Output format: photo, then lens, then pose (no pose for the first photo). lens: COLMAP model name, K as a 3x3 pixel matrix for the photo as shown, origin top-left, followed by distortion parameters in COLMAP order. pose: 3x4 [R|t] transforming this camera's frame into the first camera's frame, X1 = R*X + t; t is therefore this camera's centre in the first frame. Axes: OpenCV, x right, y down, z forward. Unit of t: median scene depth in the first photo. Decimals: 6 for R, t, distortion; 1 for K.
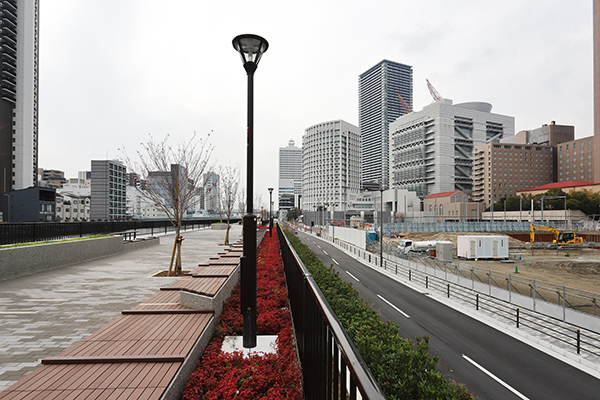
lens RADIAL K [[334.2, 0, 280.1], [0, 334.2, 215.9], [0, 0, 1]] dist [-0.000534, 0.000327]
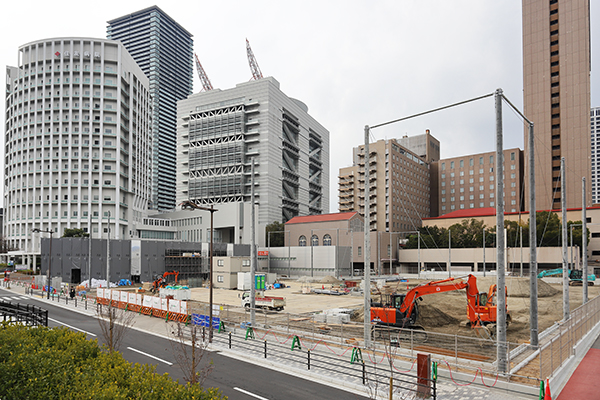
lens RADIAL K [[407.0, 0, 286.4], [0, 407.0, 248.8], [0, 0, 1]] dist [-0.000492, 0.000821]
pose [[0.739432, 0.019398, 0.672952, -0.015998], [-0.006871, 0.999750, -0.021268, 0.002877], [-0.673196, 0.011102, 0.739380, 0.391116]]
